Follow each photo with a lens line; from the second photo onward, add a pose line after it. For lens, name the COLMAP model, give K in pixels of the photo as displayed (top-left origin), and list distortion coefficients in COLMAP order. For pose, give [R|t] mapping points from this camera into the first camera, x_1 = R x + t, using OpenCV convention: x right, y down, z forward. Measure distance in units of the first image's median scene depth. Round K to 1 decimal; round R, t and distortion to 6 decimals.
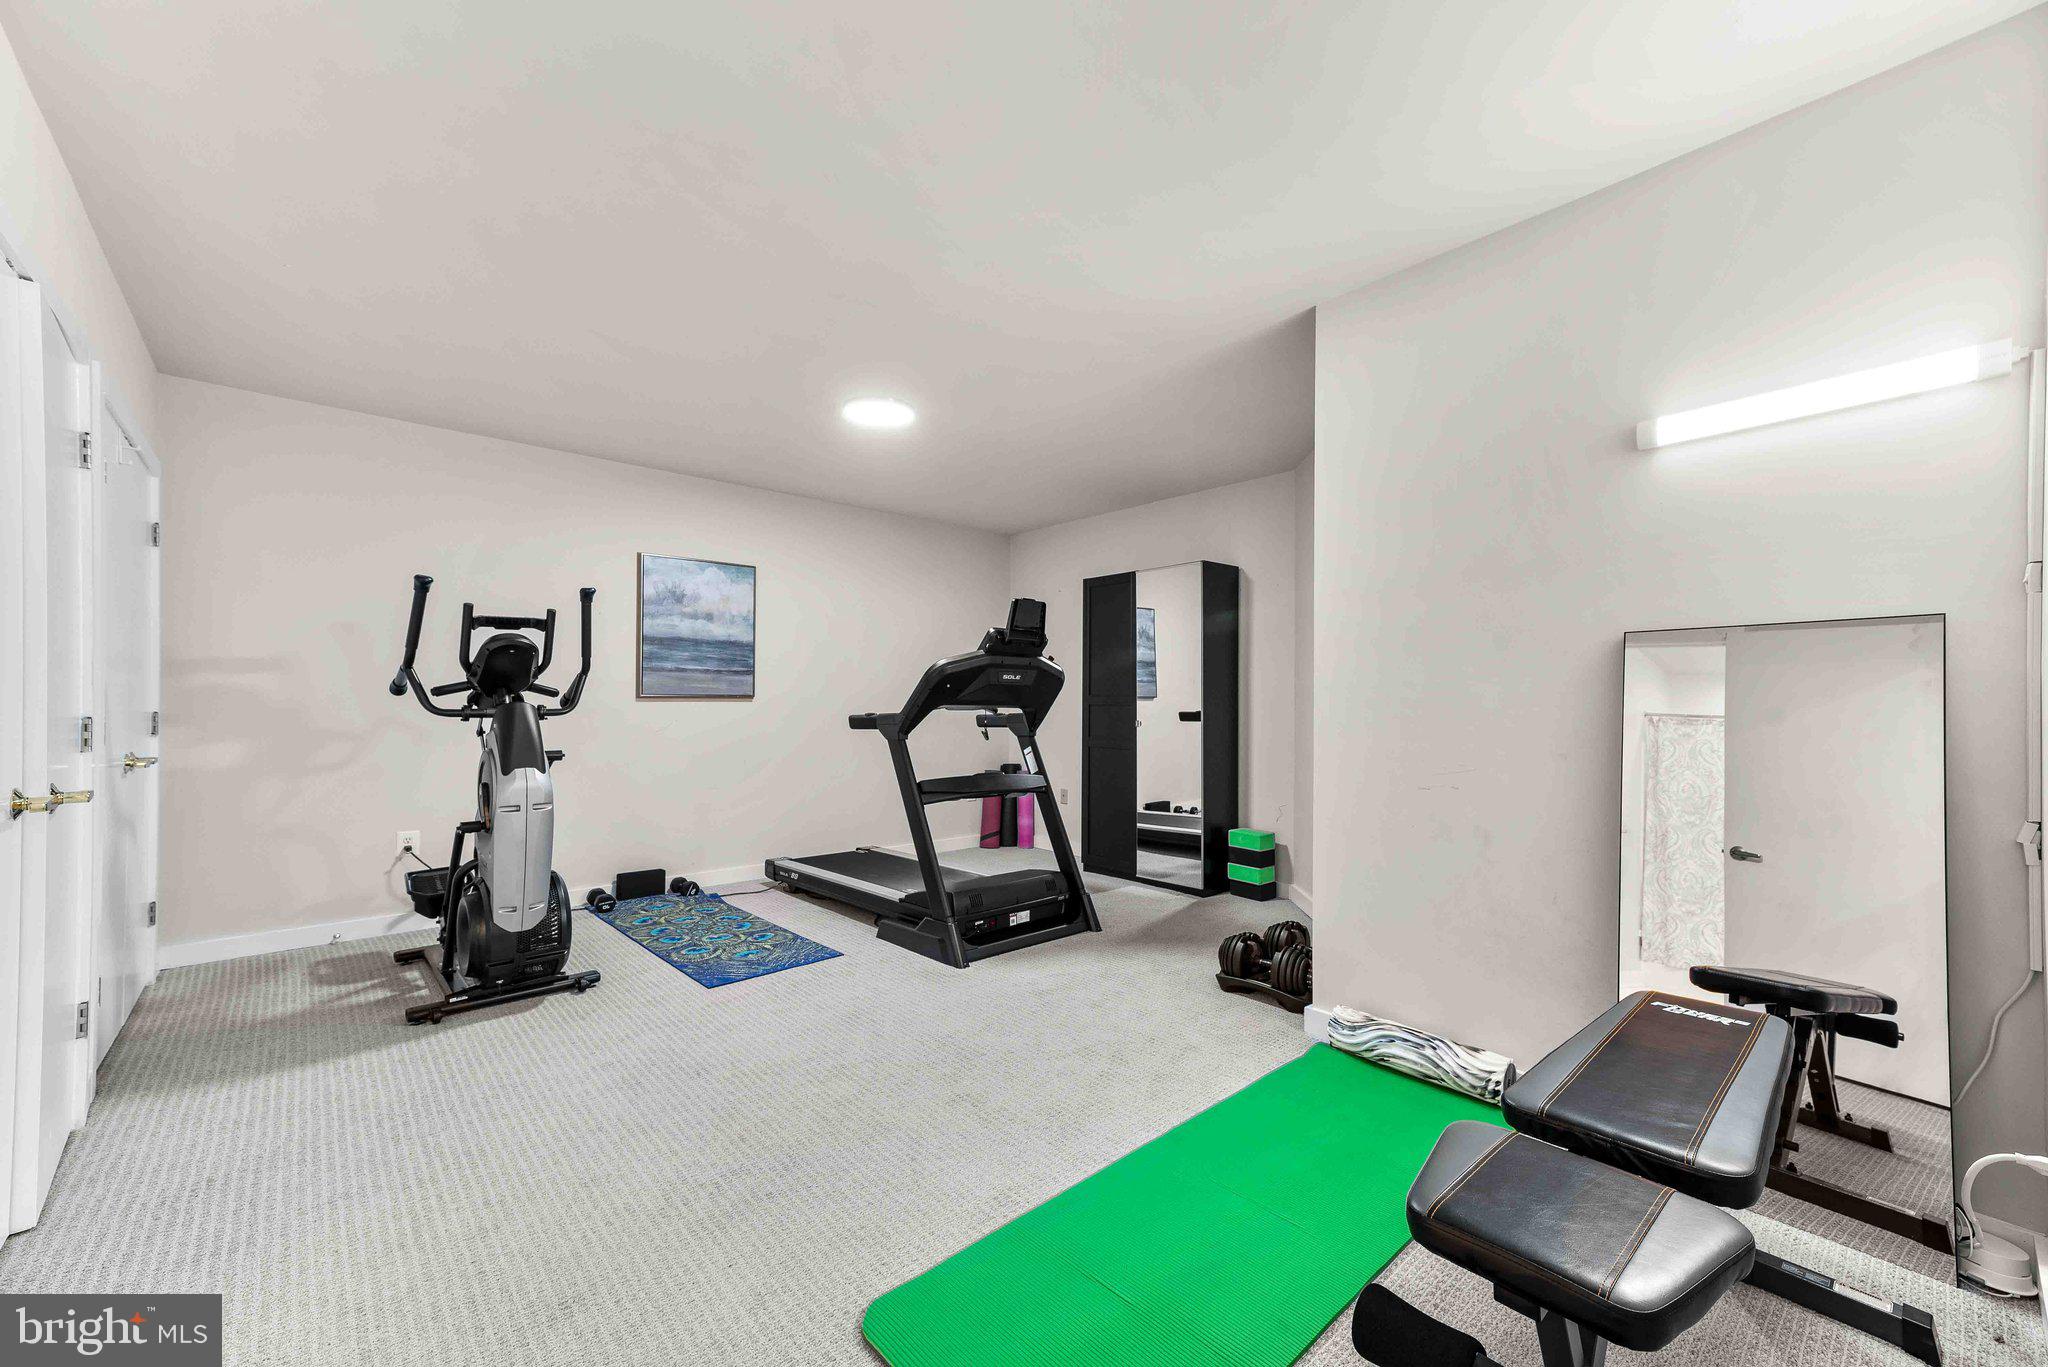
lens RADIAL K [[819.6, 0, 1025.1], [0, 819.6, 701.8], [0, 0, 1]] dist [0.015417, 0.000017]
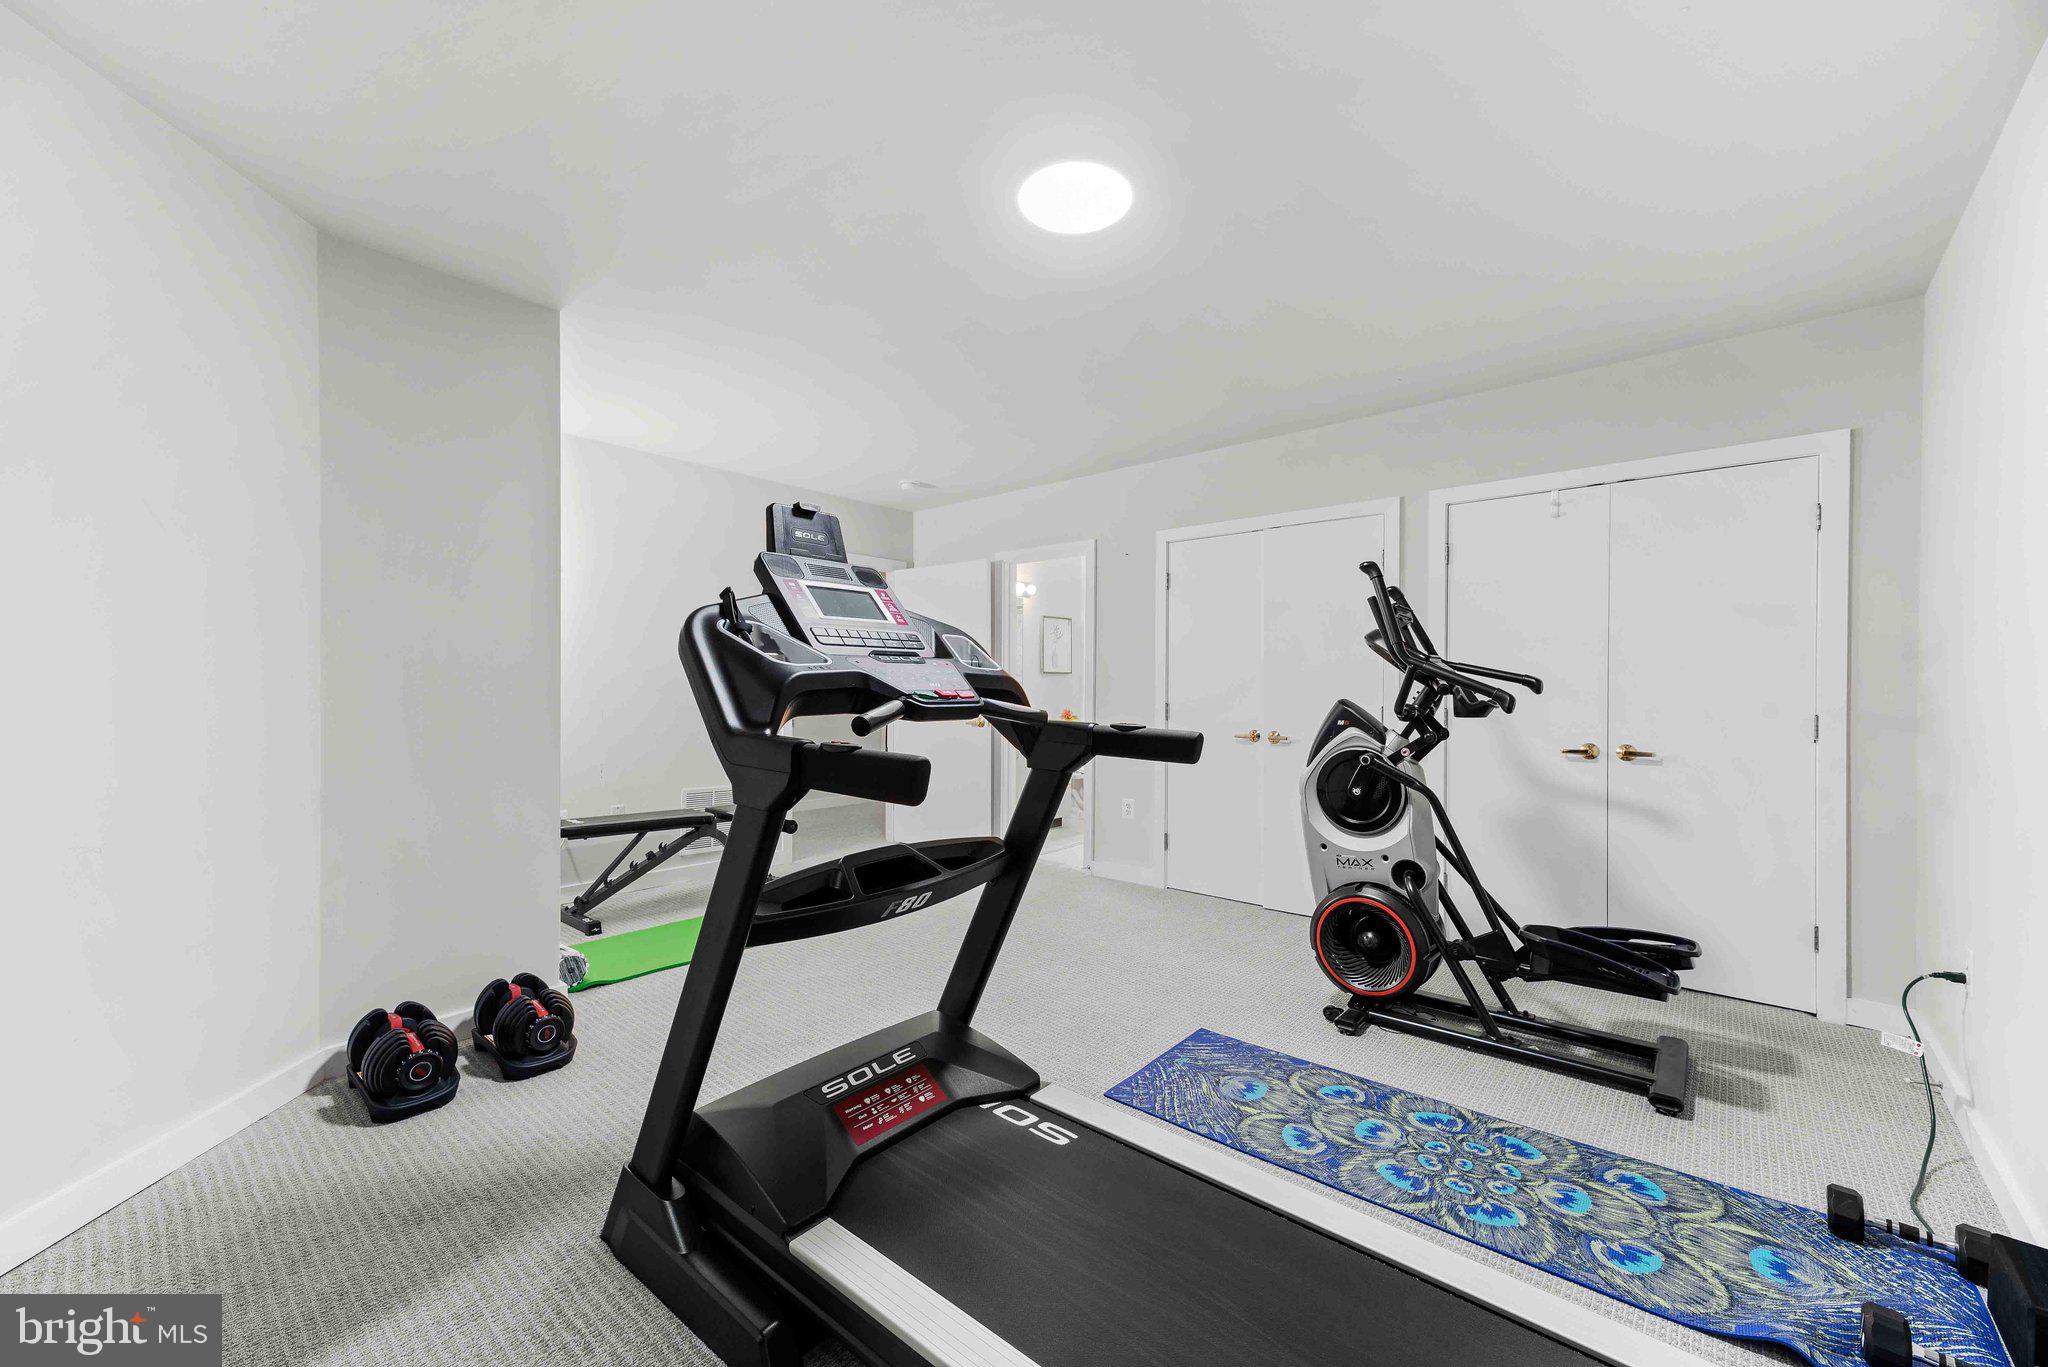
lens RADIAL K [[819.6, 0, 1025.1], [0, 819.6, 701.8], [0, 0, 1]] dist [0.015417, 0.000017]
pose [[-0.992412, -0.004210, -0.122882, -0.075051], [-0.004331, 0.999990, 0.000722, -0.003581], [0.122878, 0.001249, -0.992421, 1.647611]]
